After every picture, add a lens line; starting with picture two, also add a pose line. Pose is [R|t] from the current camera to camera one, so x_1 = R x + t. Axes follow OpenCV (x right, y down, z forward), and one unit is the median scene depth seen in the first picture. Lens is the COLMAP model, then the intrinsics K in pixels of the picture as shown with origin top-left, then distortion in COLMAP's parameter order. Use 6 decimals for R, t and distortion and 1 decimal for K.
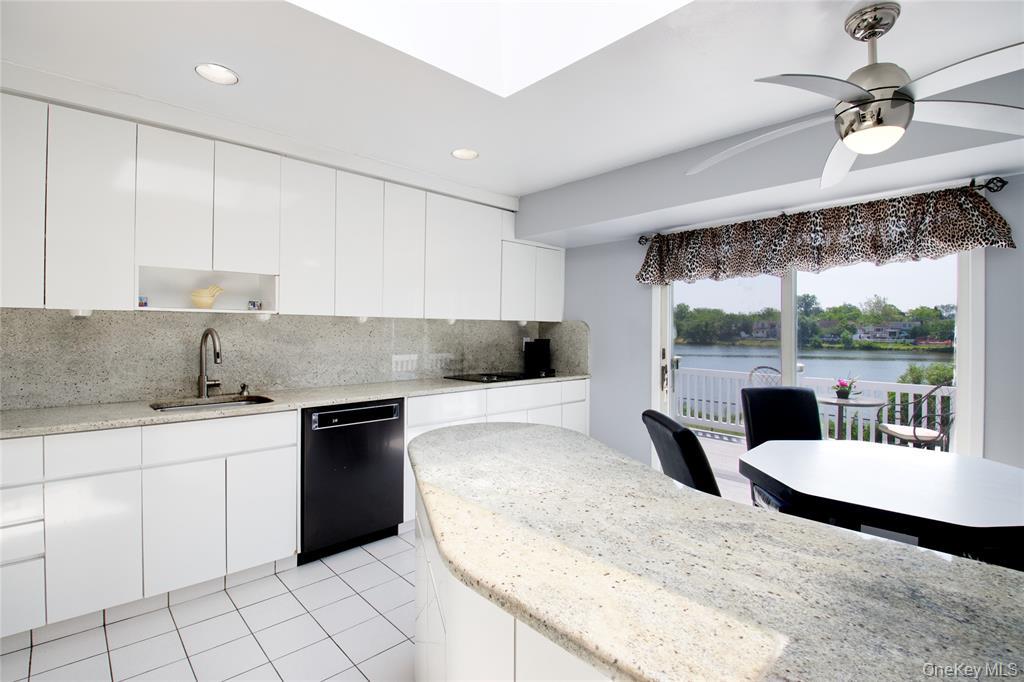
lens RADIAL K [[488.8, 0, 513.9], [0, 488.8, 333.9], [0, 0, 1]] dist [-0.003075, -0.000617]
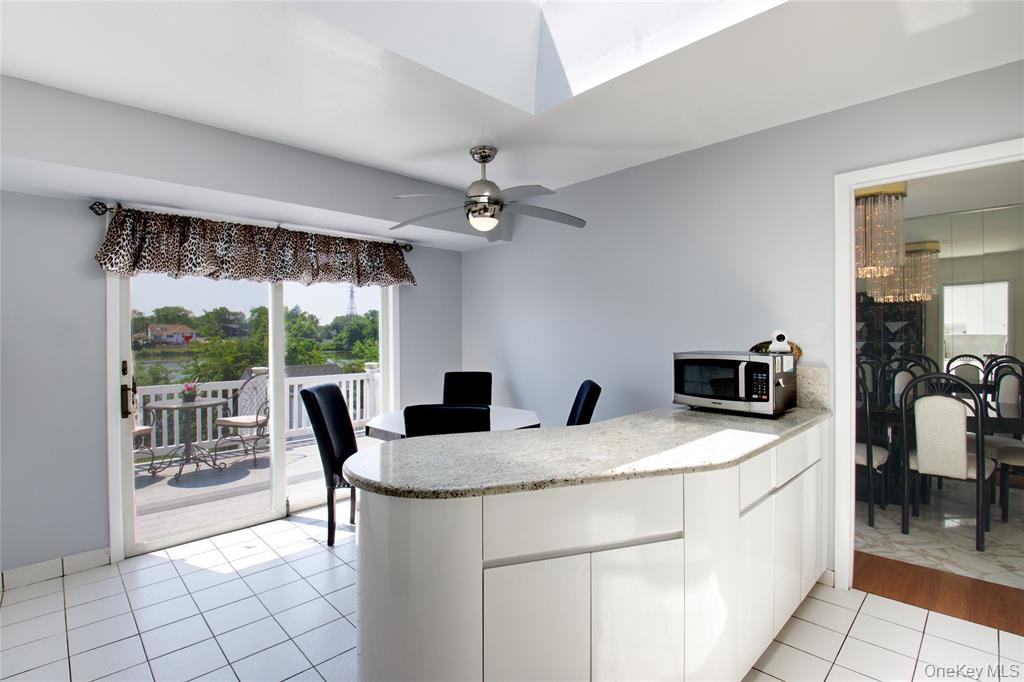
lens RADIAL K [[488.8, 0, 513.9], [0, 488.8, 333.9], [0, 0, 1]] dist [-0.003075, -0.000617]
pose [[-0.015808, -0.002908, 0.999871, -0.515538], [0.011983, 0.999923, 0.003097, -0.007102], [-0.999803, 0.012031, -0.015772, 0.486114]]
